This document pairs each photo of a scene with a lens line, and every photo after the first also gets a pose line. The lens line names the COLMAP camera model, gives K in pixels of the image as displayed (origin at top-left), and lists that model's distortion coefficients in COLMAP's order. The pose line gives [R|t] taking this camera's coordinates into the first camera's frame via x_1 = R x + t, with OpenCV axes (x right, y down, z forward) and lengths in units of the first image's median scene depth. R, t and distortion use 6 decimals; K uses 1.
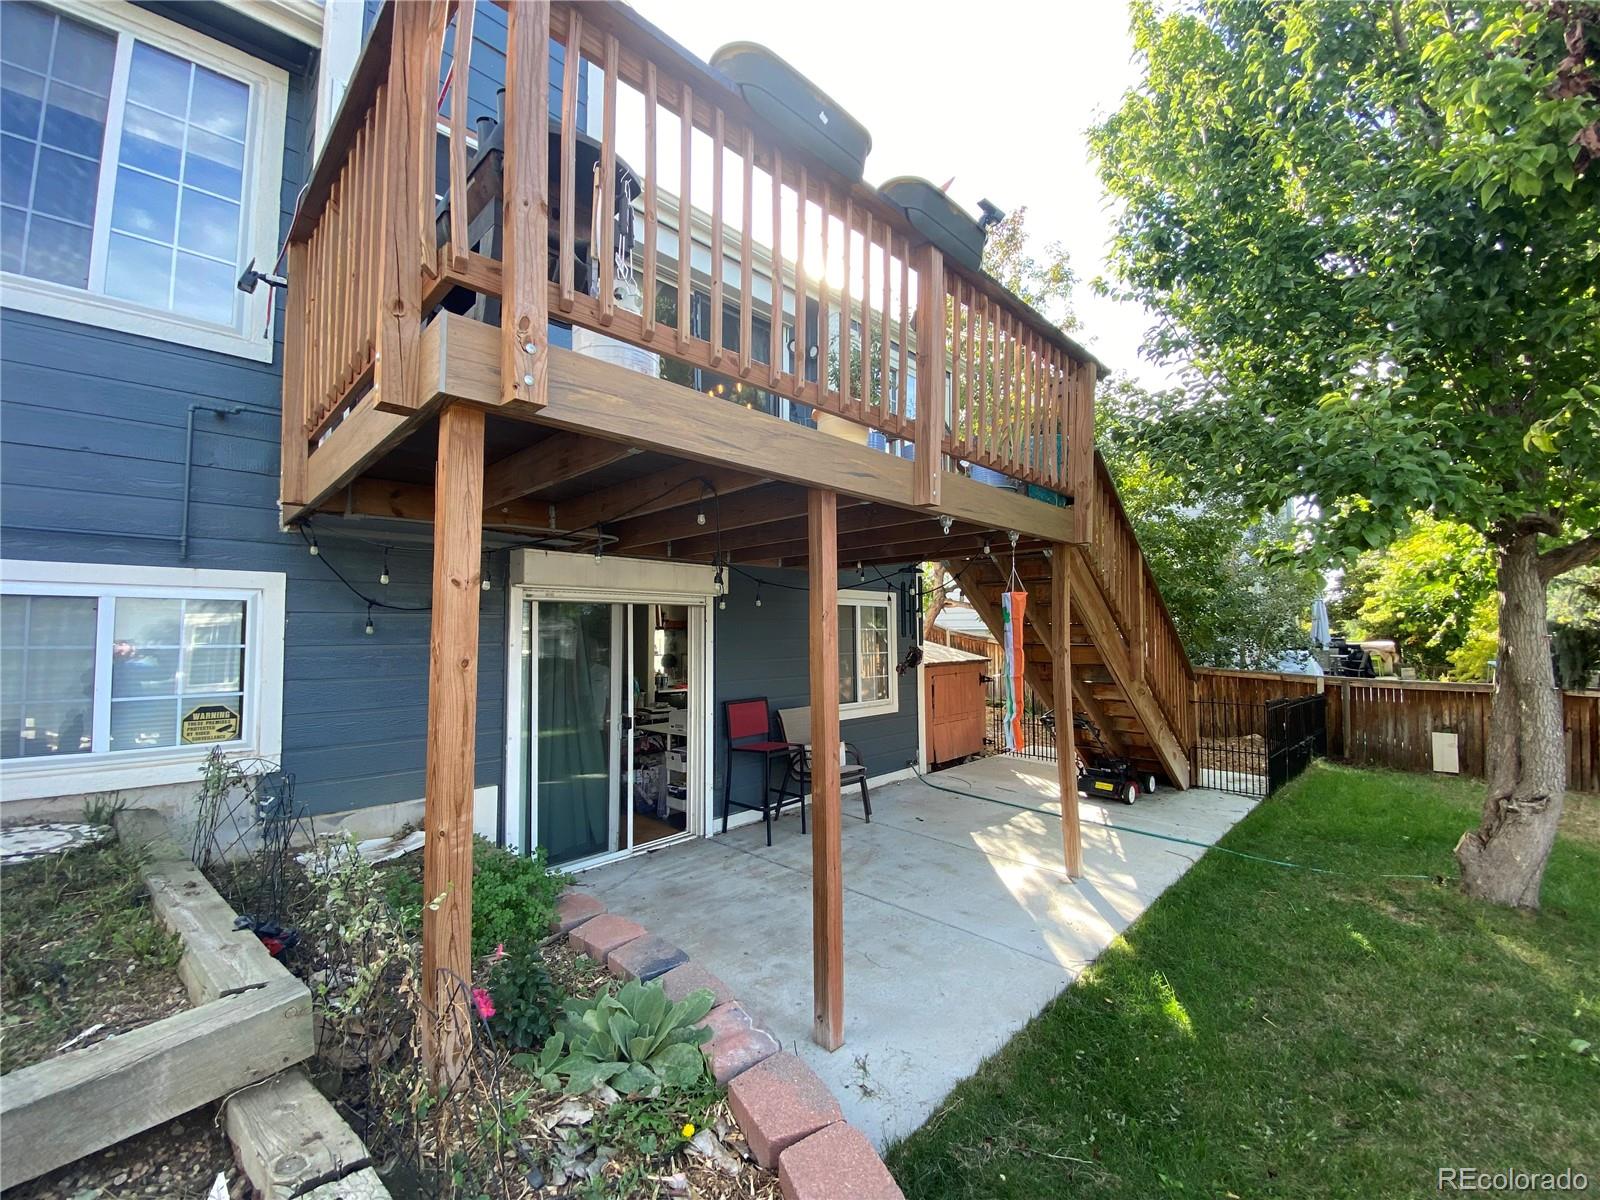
lens RADIAL K [[654.9, 0, 814.8], [0, 654.9, 600.9], [0, 0, 1]] dist [-0.000159, -0.000339]
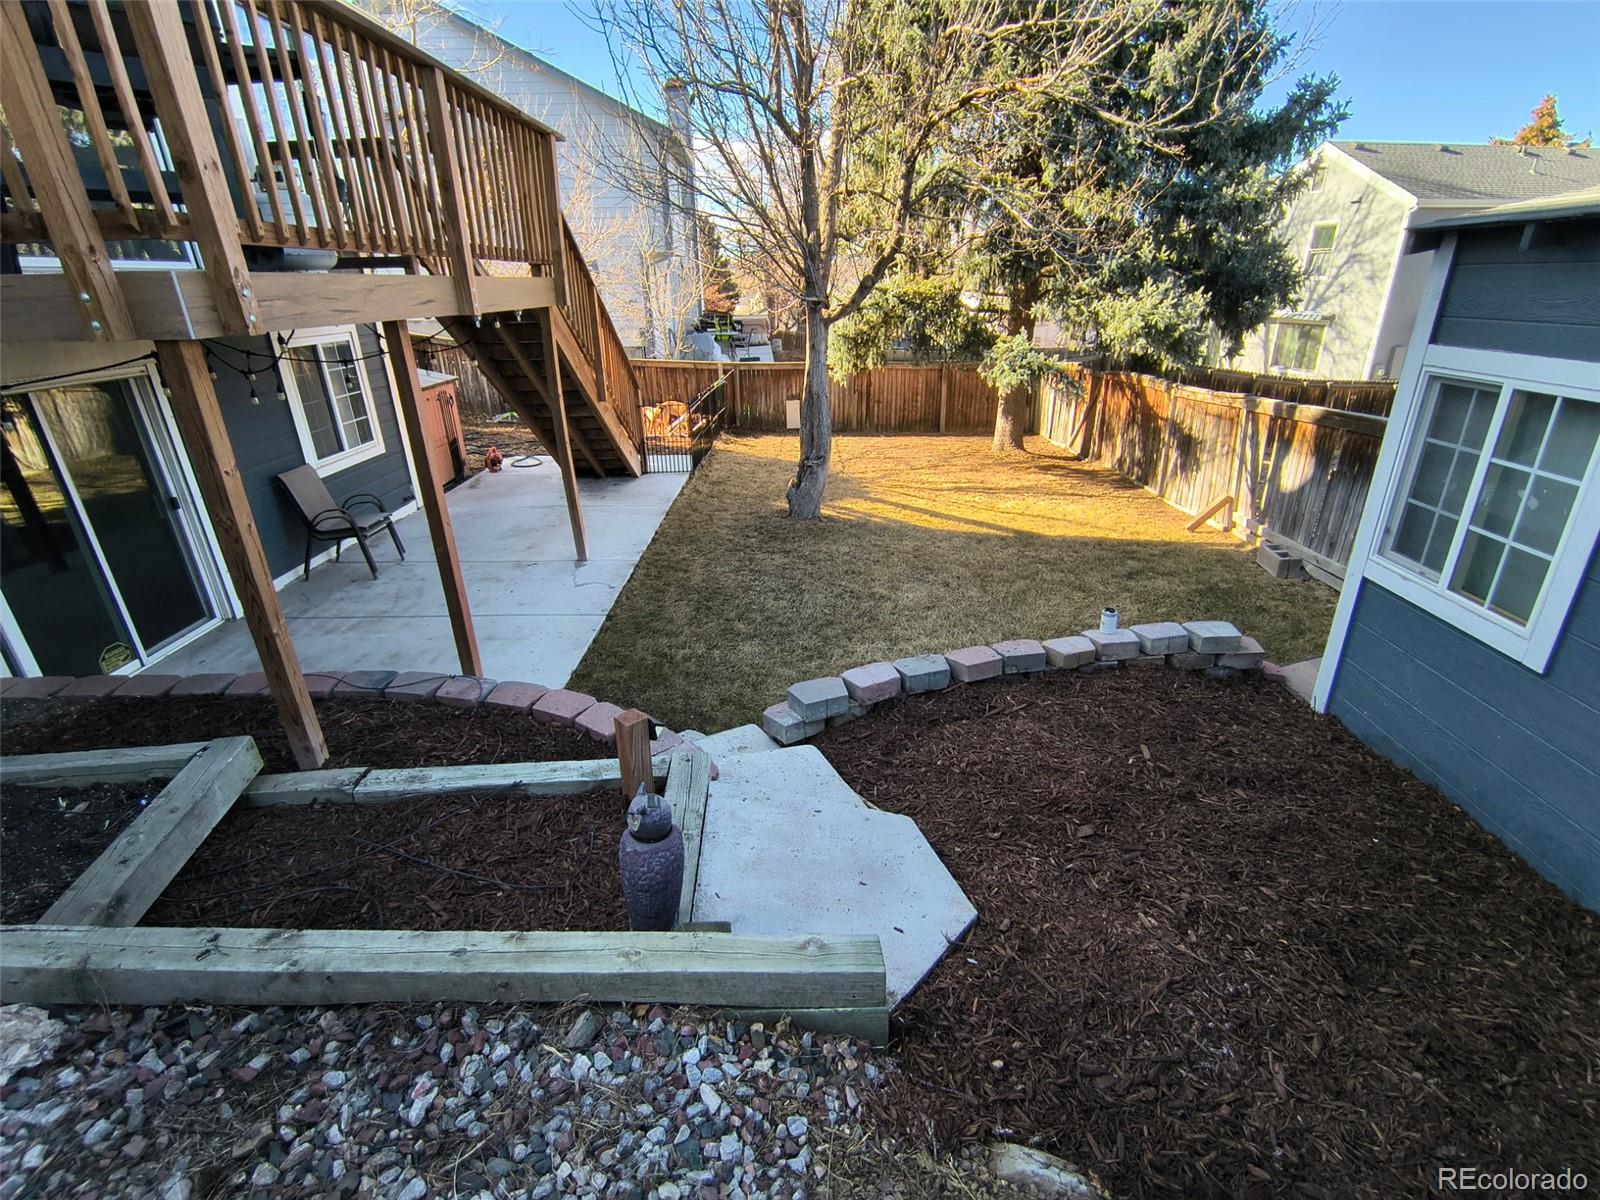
lens RADIAL K [[750.6, 0, 808.3], [0, 750.6, 596.1], [0, 0, 1]] dist [0.001369, 0.000031]
pose [[0.720194, -0.277771, 0.635739, -0.197313], [-0.023496, 0.906059, 0.422498, -0.130367], [-0.693375, -0.319218, 0.646012, -0.254551]]
